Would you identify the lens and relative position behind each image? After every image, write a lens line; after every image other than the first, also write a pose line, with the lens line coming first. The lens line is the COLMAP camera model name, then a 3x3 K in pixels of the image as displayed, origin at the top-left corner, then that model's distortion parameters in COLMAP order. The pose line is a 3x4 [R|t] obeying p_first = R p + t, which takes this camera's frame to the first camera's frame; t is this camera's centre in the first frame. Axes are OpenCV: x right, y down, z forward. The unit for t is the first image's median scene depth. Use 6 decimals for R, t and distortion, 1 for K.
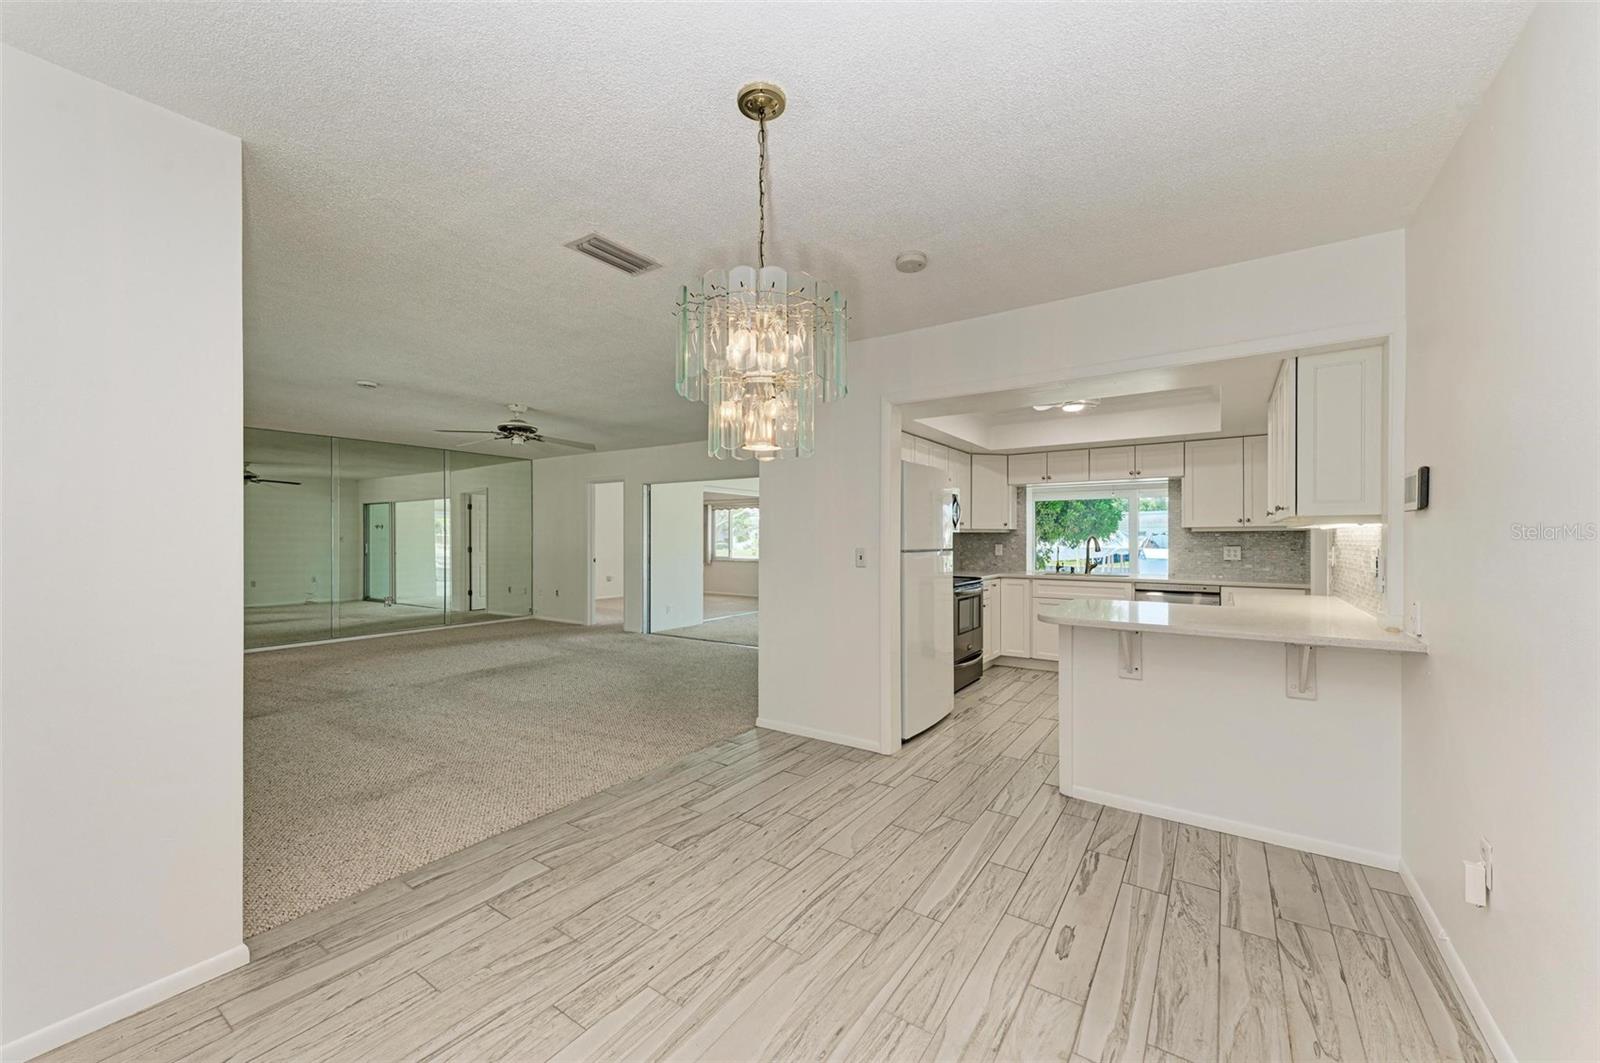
lens RADIAL K [[612.0, 0, 791.4], [0, 612.0, 539.8], [0, 0, 1]] dist [0.000919, -0.000656]
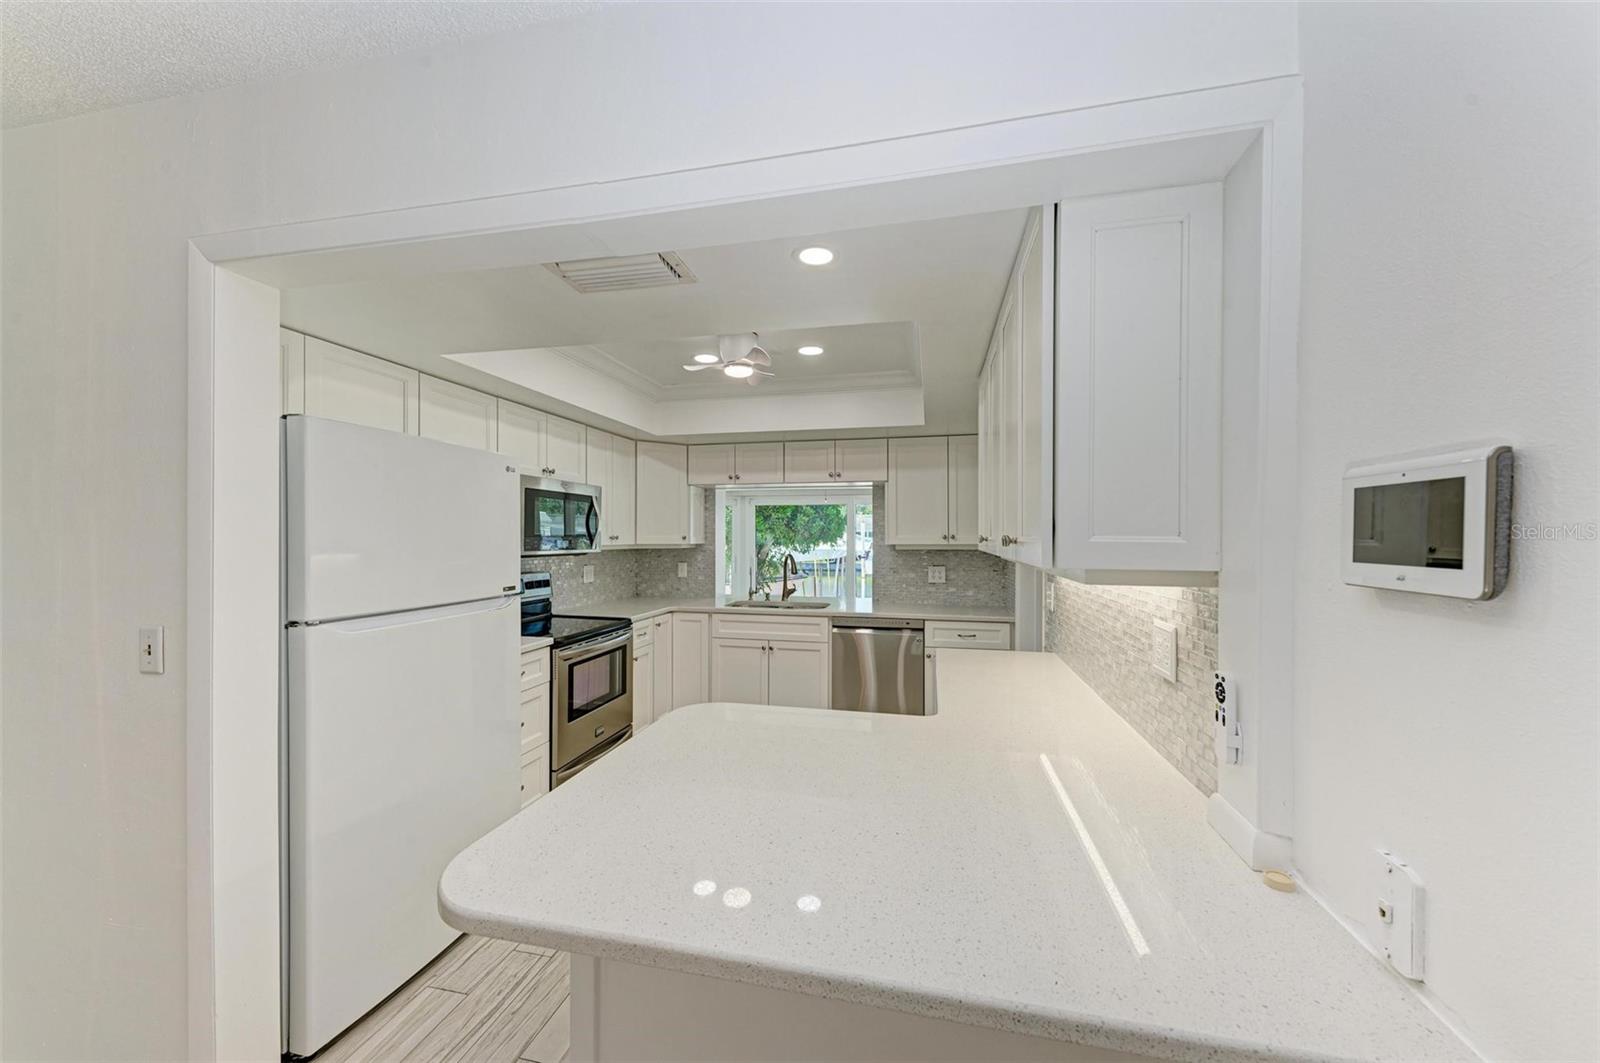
lens RADIAL K [[582.9, 0, 806.1], [0, 582.9, 534.6], [0, 0, 1]] dist [0.000179, -0.000006]
pose [[0.920908, 0.003035, 0.389768, 0.278187], [-0.001243, 0.999987, -0.004850, -0.034164], [-0.389778, 0.003982, 0.920900, 0.381437]]
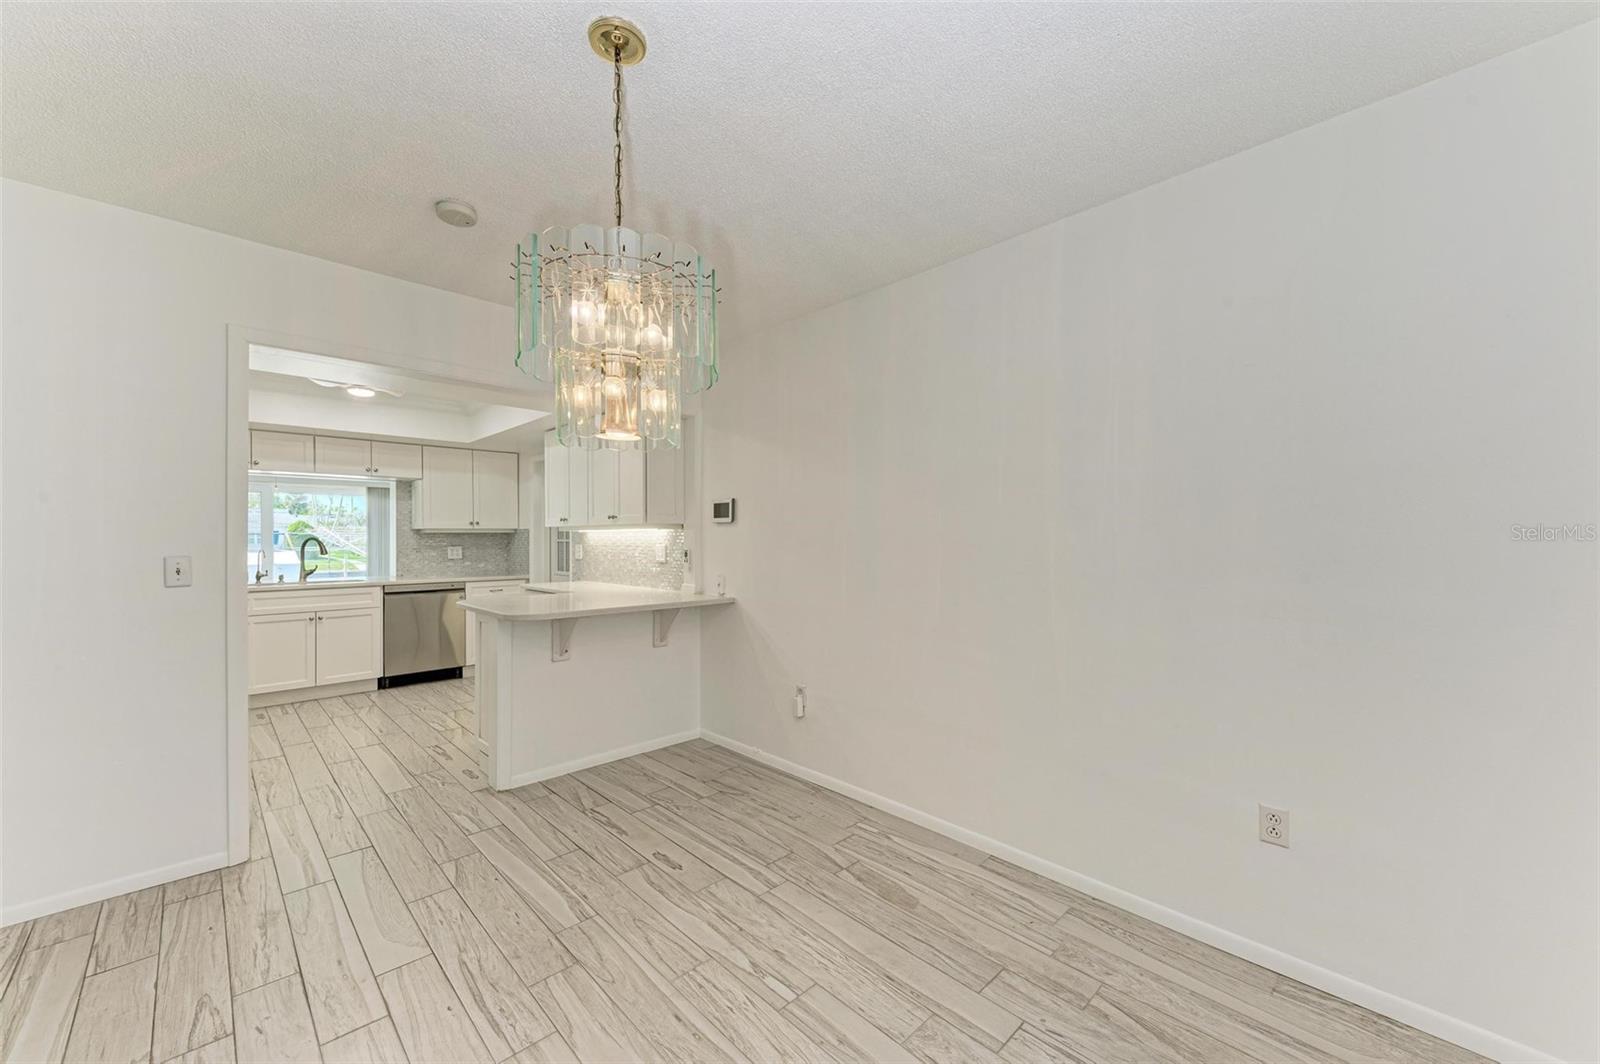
lens RADIAL K [[612.0, 0, 812.1], [0, 612.0, 540.1], [0, 0, 1]] dist [0.000919, -0.000656]
pose [[0.173611, -0.004881, 0.984802, -0.299487], [0.005827, 0.999975, 0.003929, -0.001378], [-0.984797, 0.005056, 0.173635, 0.199672]]
